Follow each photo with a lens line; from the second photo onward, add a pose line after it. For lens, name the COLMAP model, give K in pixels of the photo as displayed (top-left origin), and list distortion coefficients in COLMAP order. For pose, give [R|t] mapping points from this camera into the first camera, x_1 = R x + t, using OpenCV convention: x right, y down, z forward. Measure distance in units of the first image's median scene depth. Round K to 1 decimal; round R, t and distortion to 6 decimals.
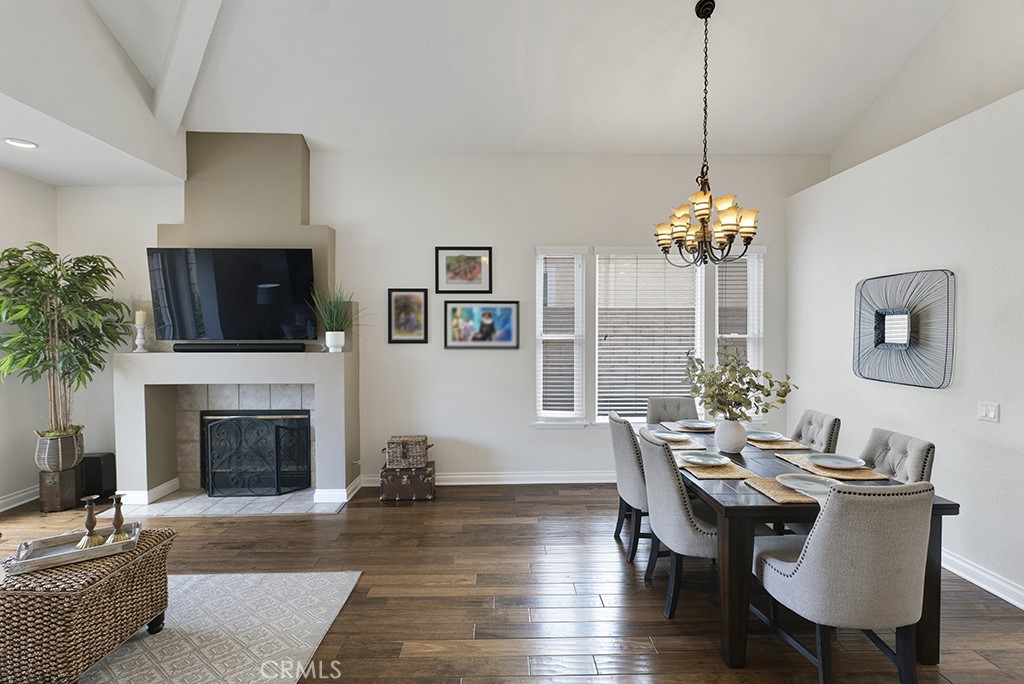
lens RADIAL K [[457.0, 0, 511.2], [0, 457.0, 341.2], [0, 0, 1]] dist [-0.004083, -0.000716]
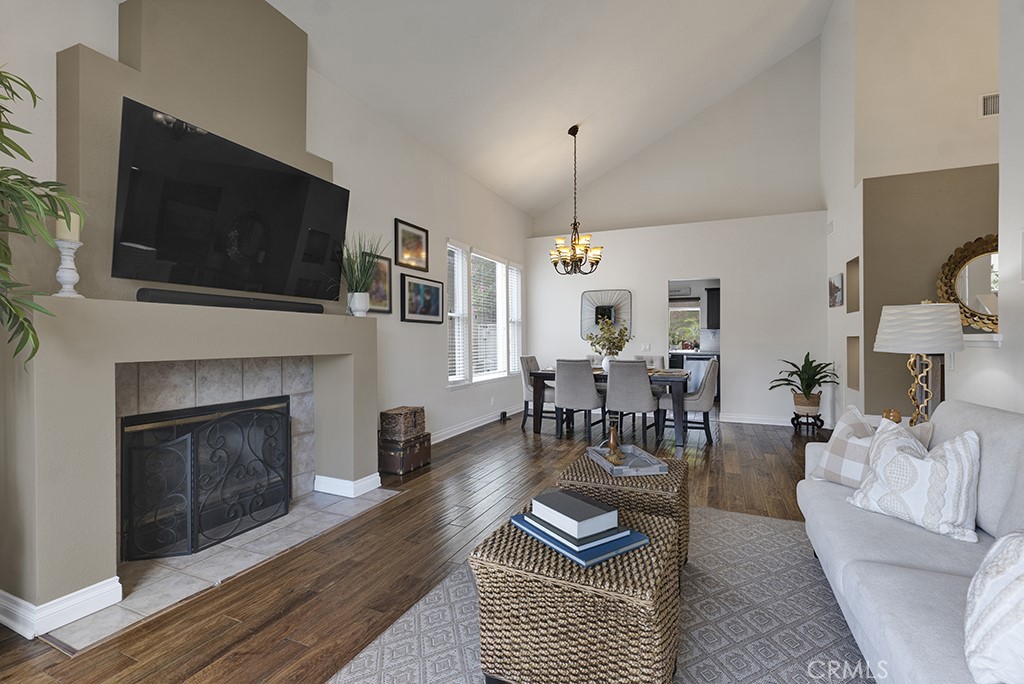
lens RADIAL K [[457.0, 0, 508.7], [0, 457.0, 343.3], [0, 0, 1]] dist [-0.004083, -0.000716]
pose [[0.437078, -0.004513, 0.899412, -1.030974], [0.012284, 0.999924, -0.000952, 0.075995], [-0.899340, 0.011464, 0.437101, 0.375443]]
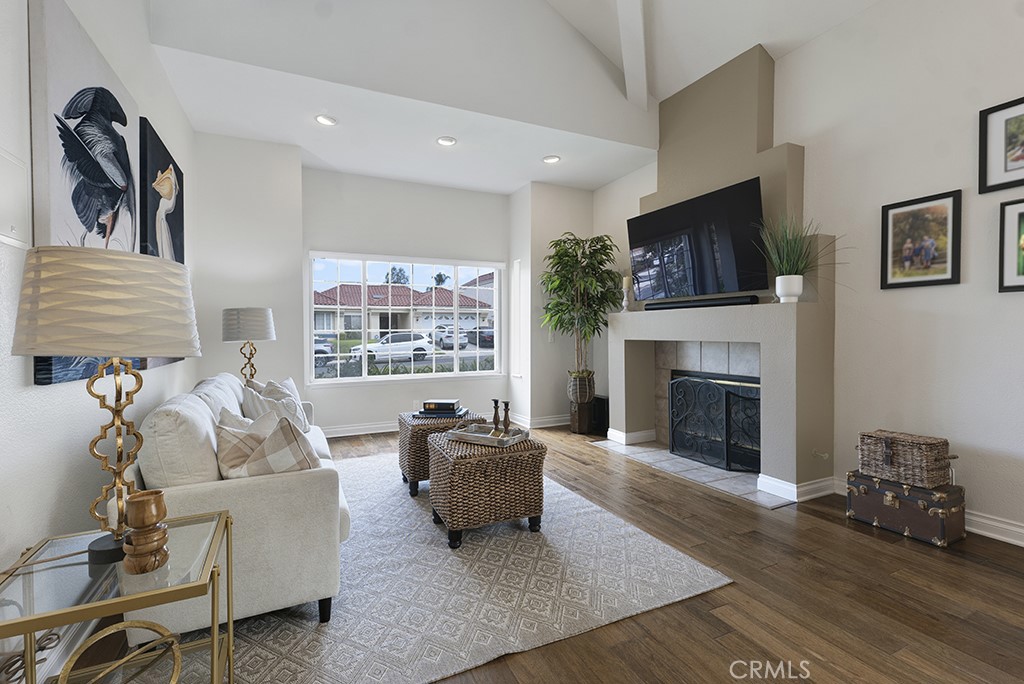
lens RADIAL K [[457.0, 0, 511.1], [0, 457.0, 339.2], [0, 0, 1]] dist [-0.004083, -0.000716]
pose [[0.406032, 0.014844, -0.913738, 0.125471], [-0.012034, 0.999868, 0.010895, 0.081323], [0.913780, 0.006572, 0.406157, 0.262875]]
